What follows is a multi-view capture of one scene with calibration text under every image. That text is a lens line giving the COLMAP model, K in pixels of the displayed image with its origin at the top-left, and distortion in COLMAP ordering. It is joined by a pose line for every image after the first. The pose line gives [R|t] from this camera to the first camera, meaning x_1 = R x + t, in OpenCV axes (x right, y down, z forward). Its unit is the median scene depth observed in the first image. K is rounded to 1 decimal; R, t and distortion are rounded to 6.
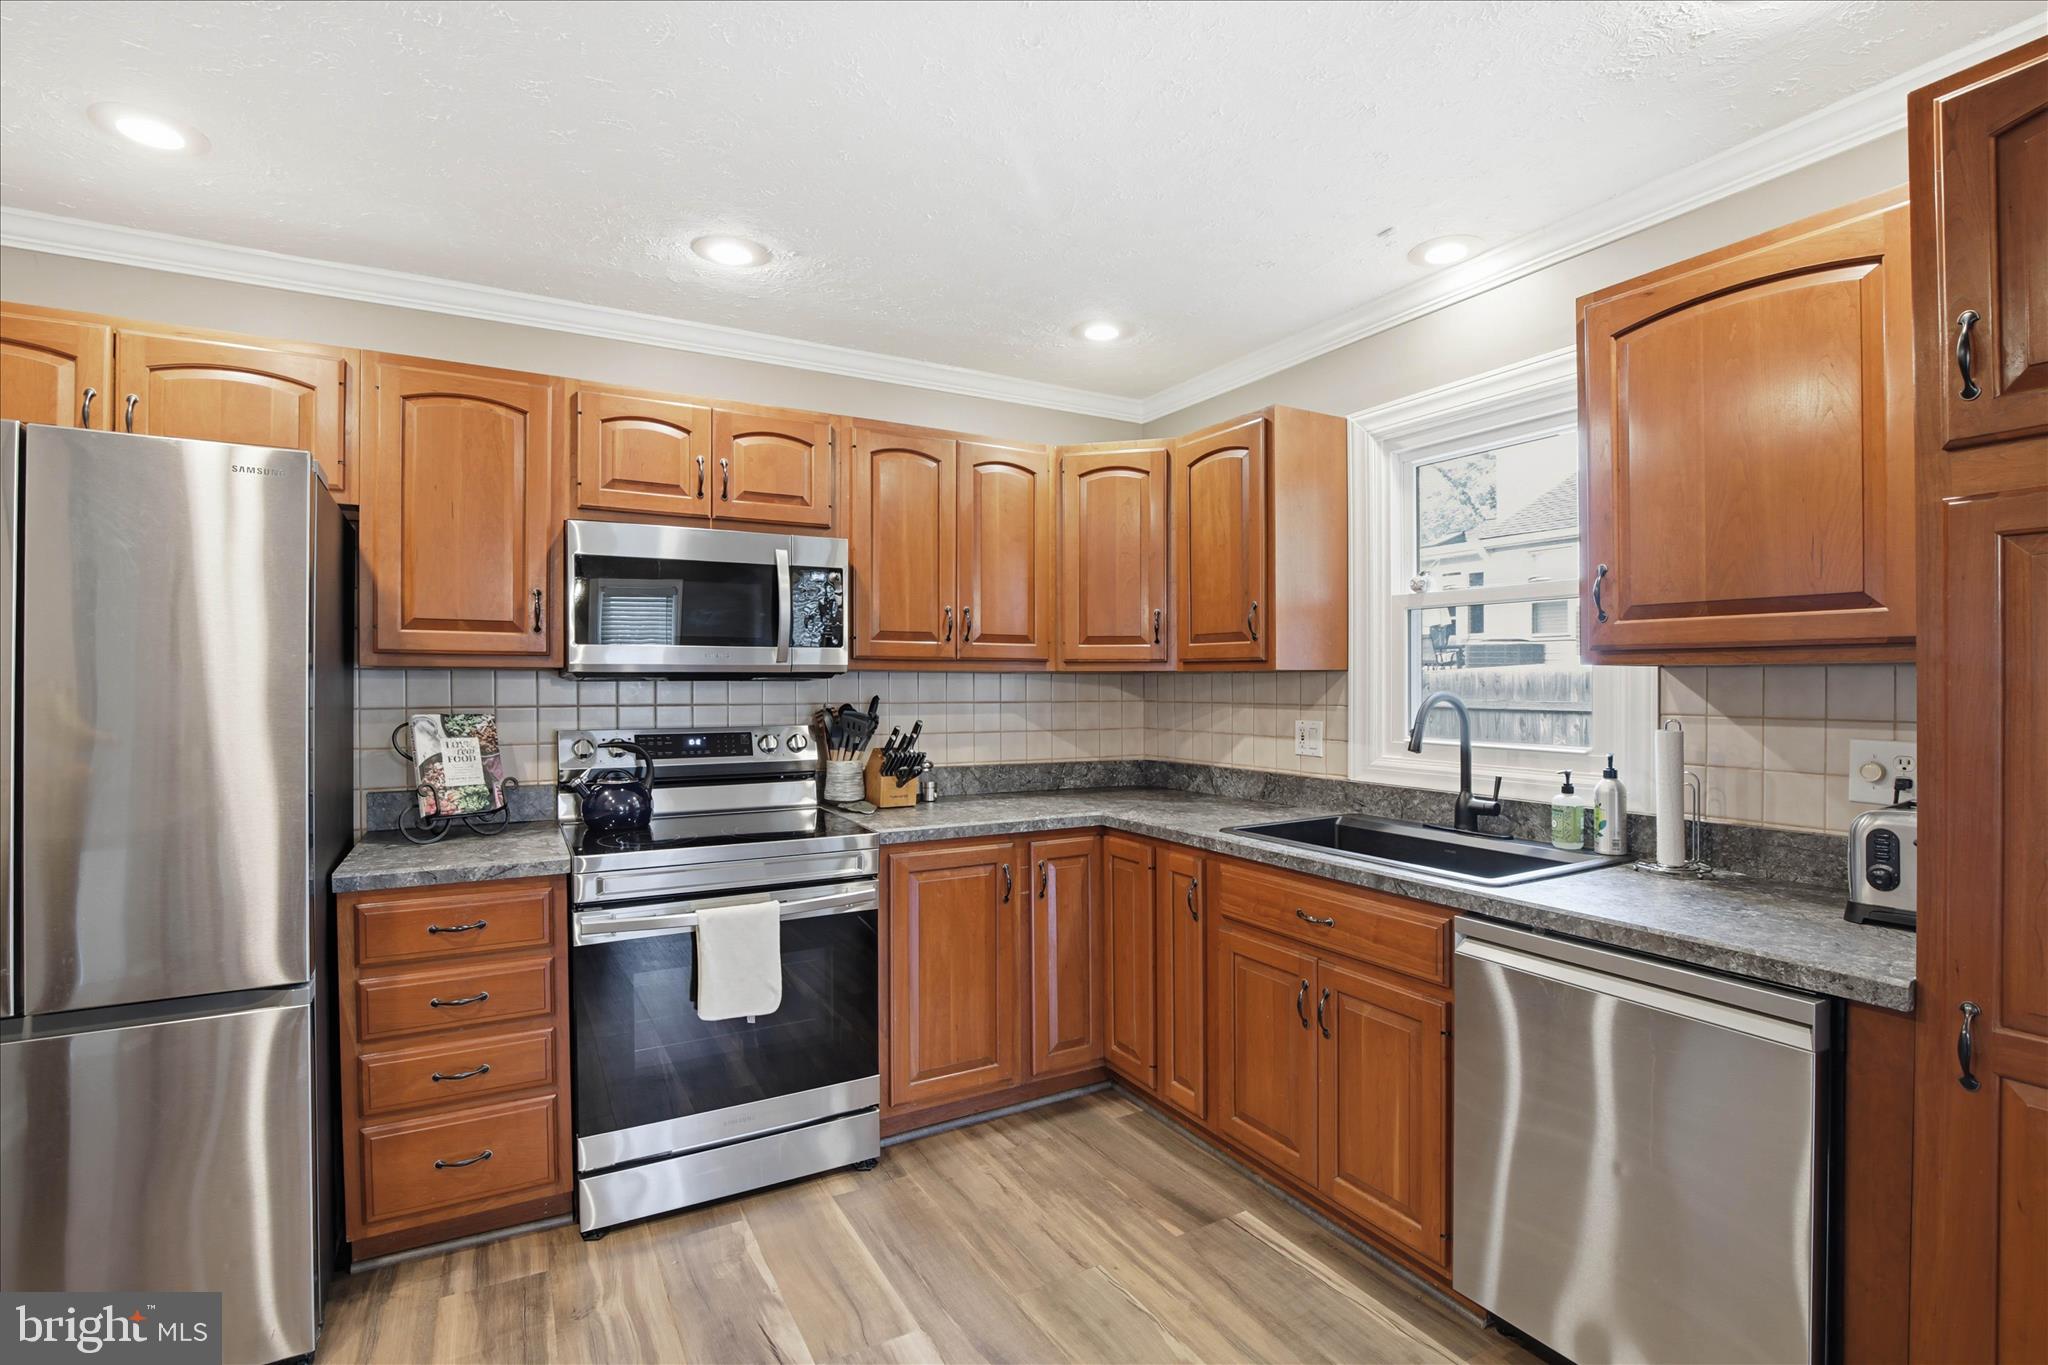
lens RADIAL K [[948.3, 0, 1014.4], [0, 948.3, 708.3], [0, 0, 1]] dist [-0.029876, 0.001770]
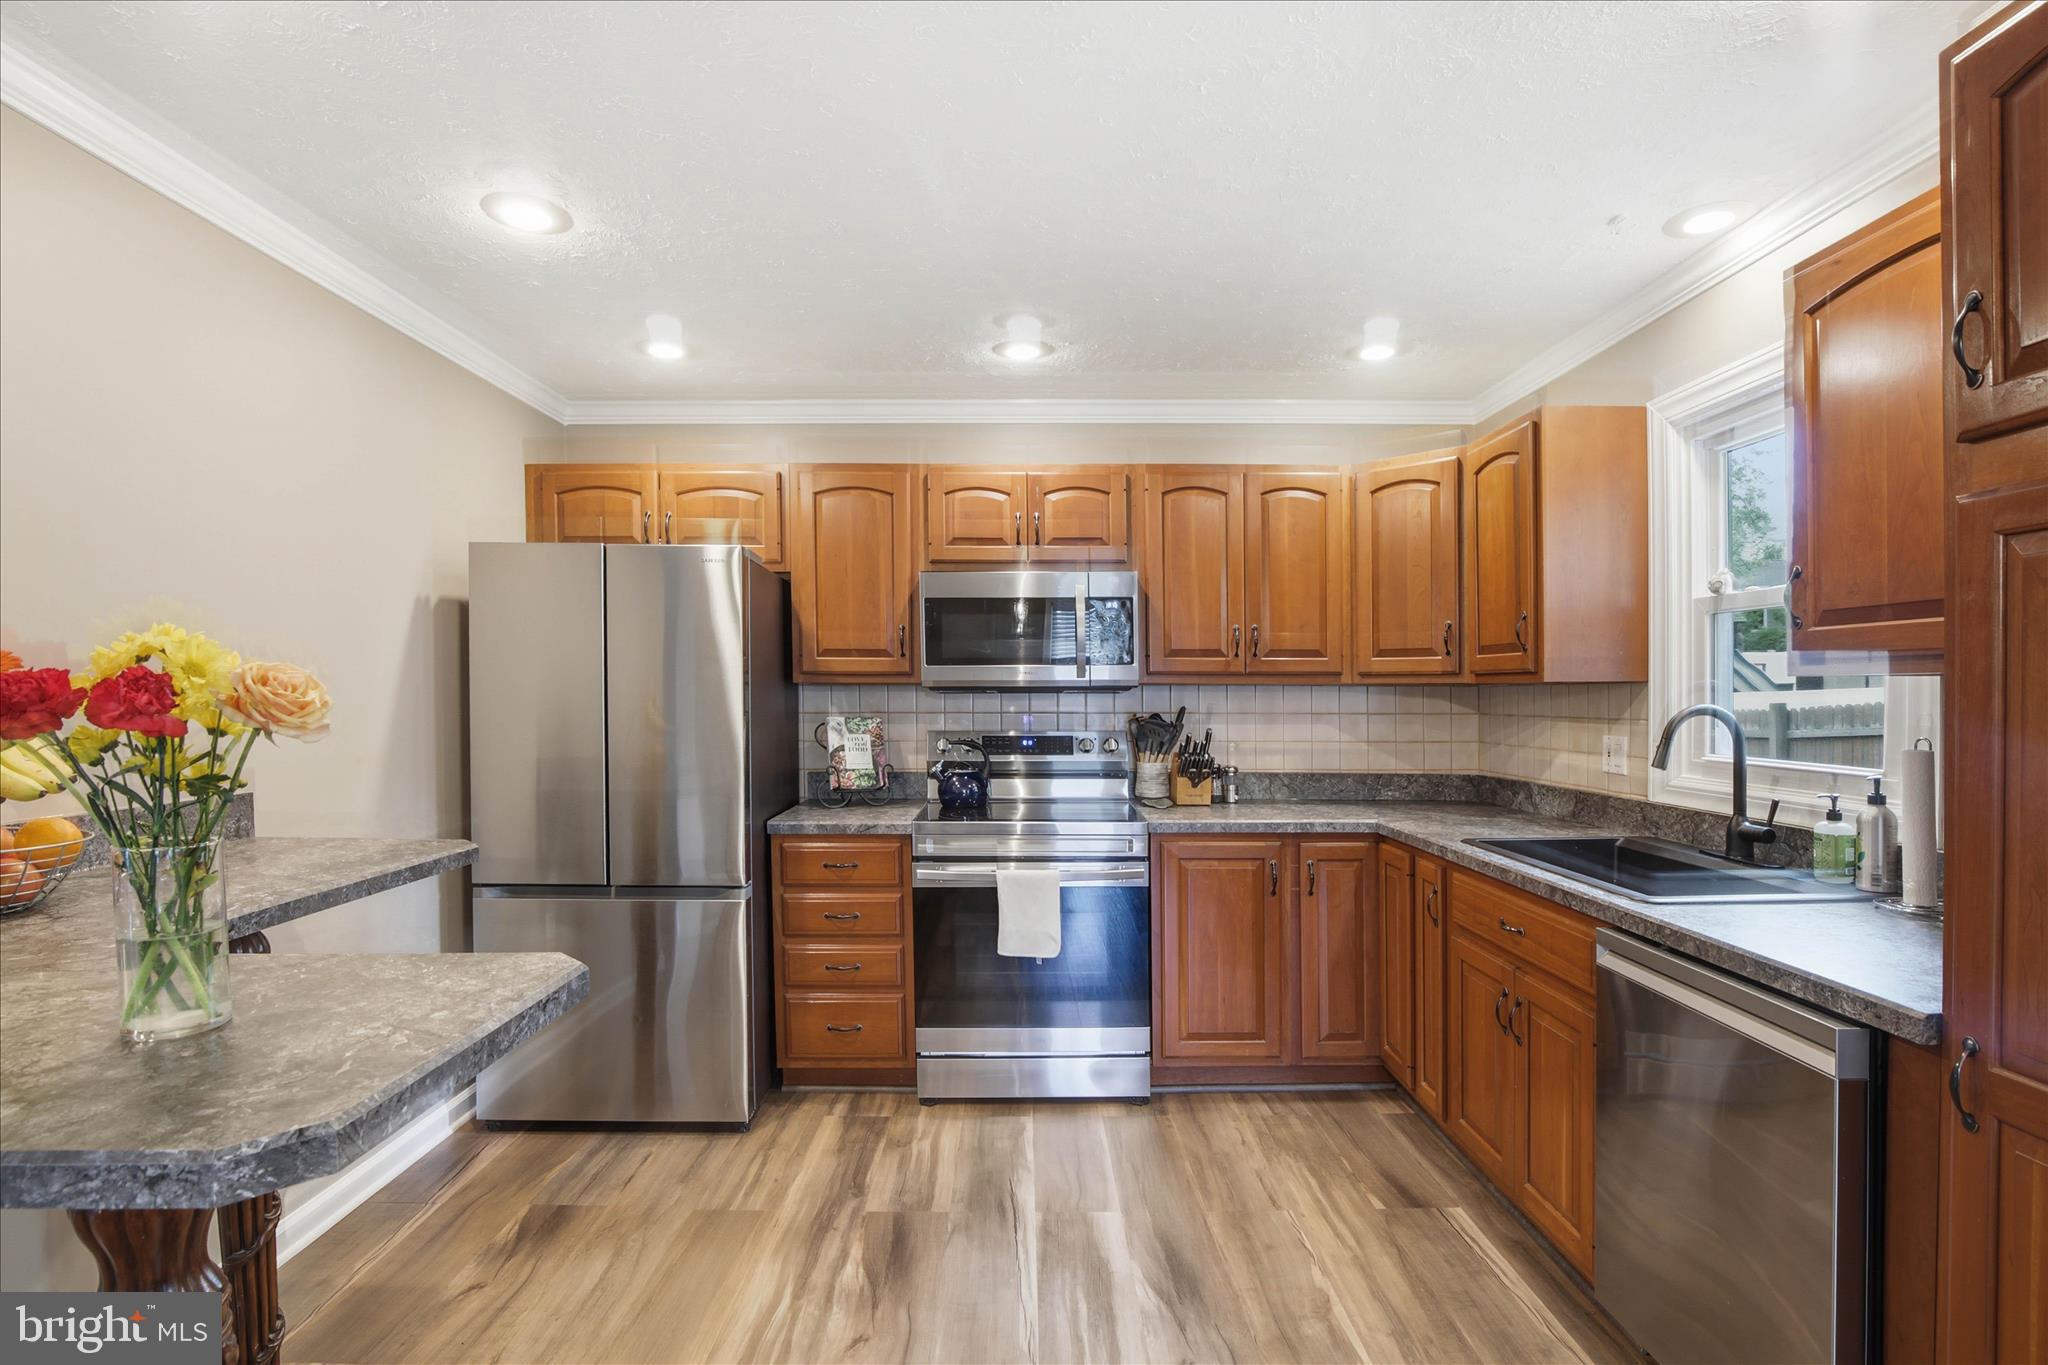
lens RADIAL K [[961.3, 0, 997.0], [0, 961.3, 770.9], [0, 0, 1]] dist [-0.029120, 0.001702]
pose [[0.871111, 0.038513, -0.489573, 0.278811], [-0.013135, 0.998391, 0.055168, 0.004292], [0.490910, -0.041627, 0.870215, -0.132586]]
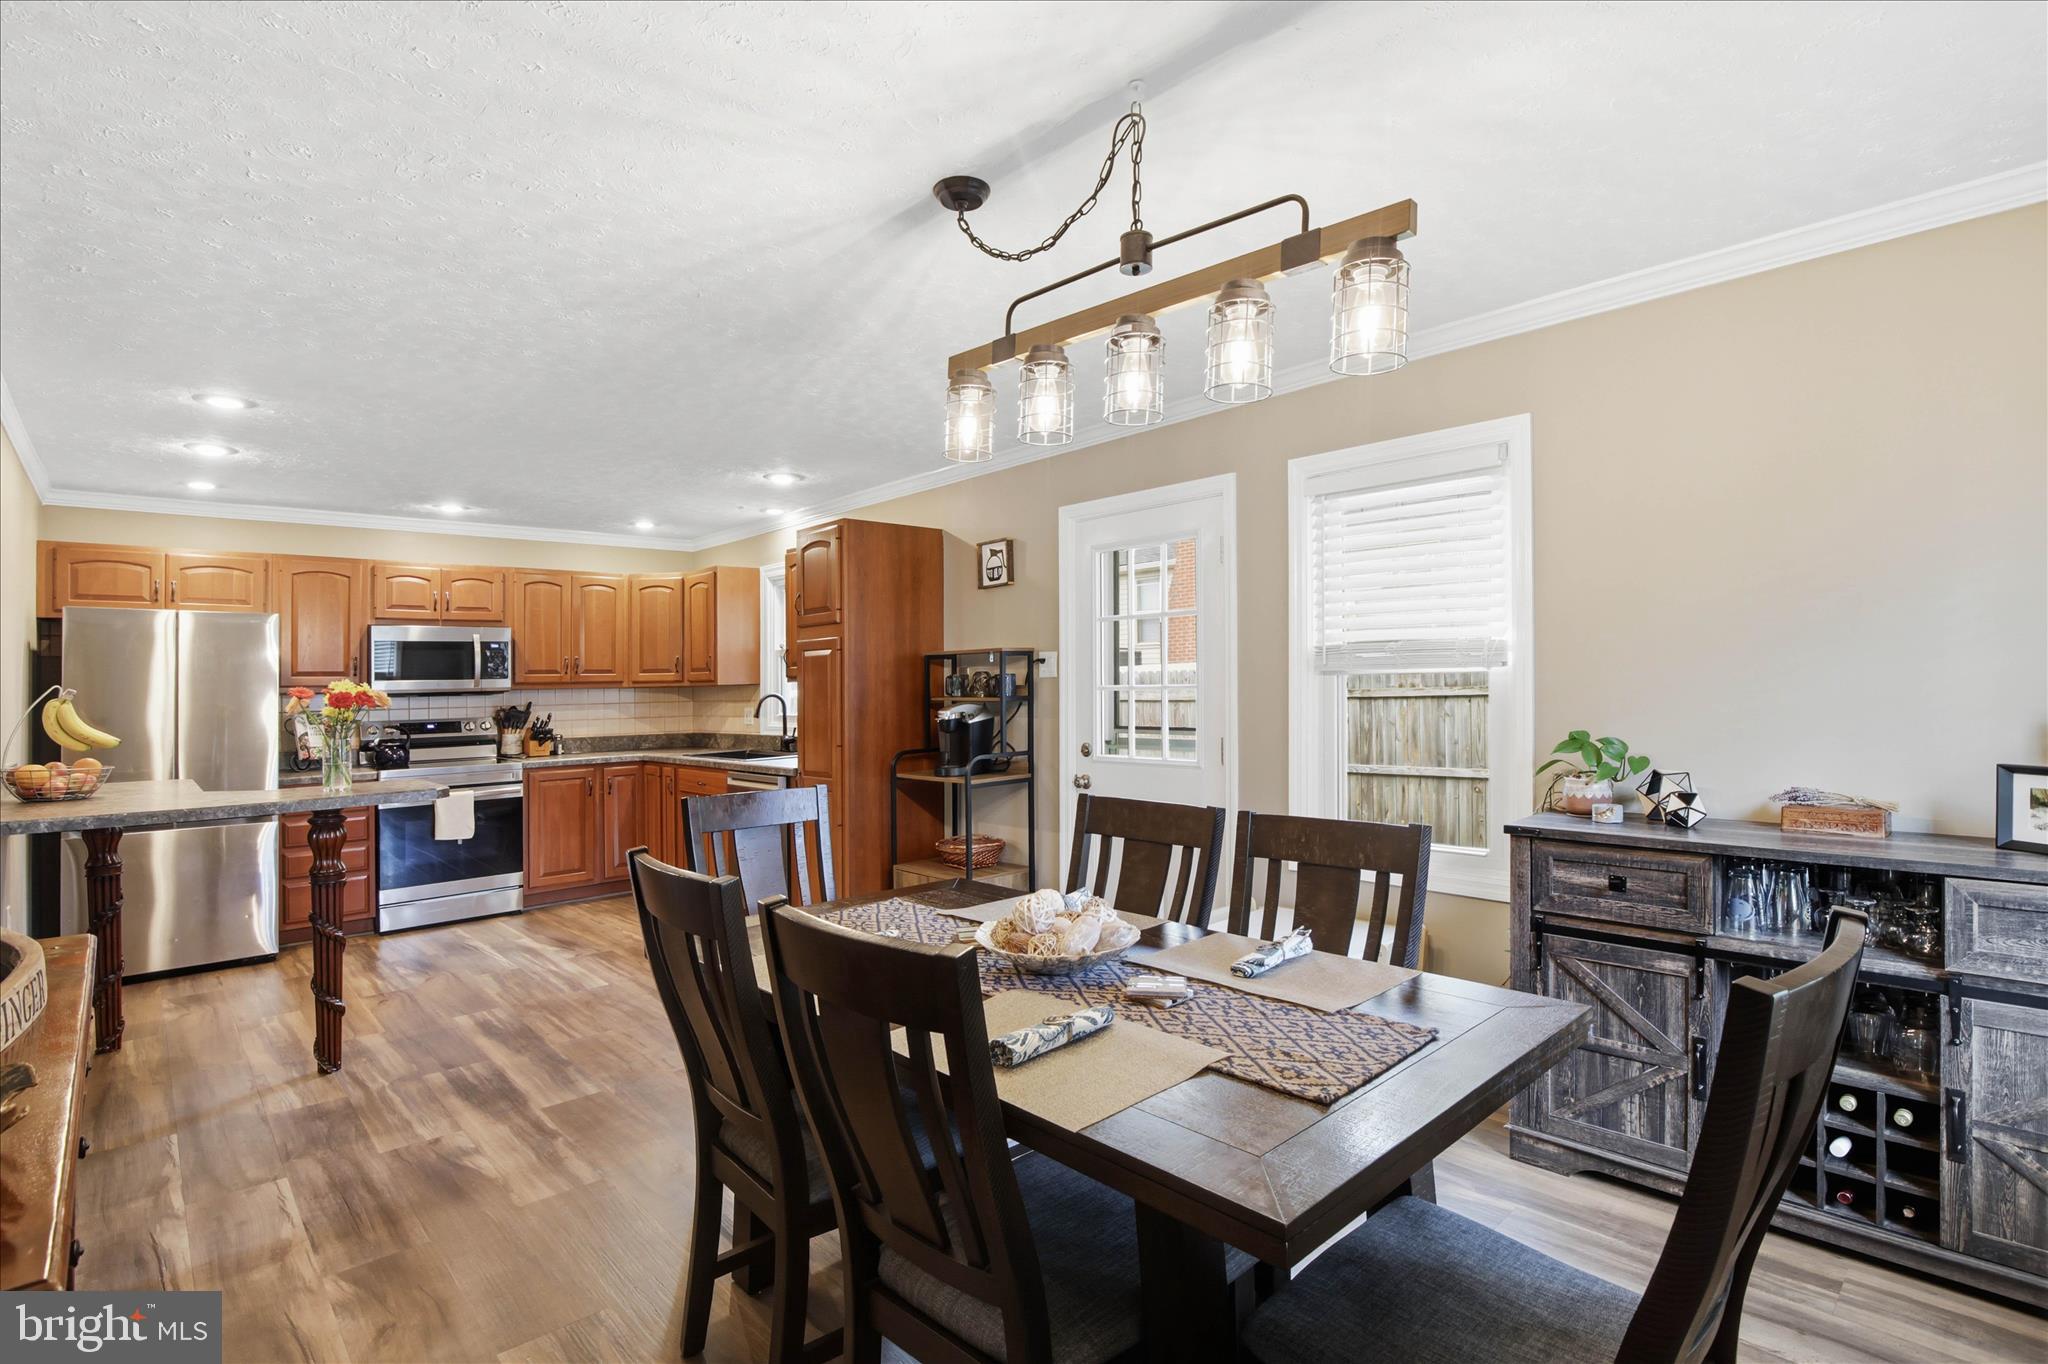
lens RADIAL K [[961.3, 0, 1001.6], [0, 961.3, 690.2], [0, 0, 1]] dist [-0.029120, 0.001702]
pose [[0.975649, -0.022778, 0.218153, 0.479336], [0.028389, 0.999341, -0.022622, 0.045371], [-0.217494, 0.028264, 0.975652, -1.460848]]
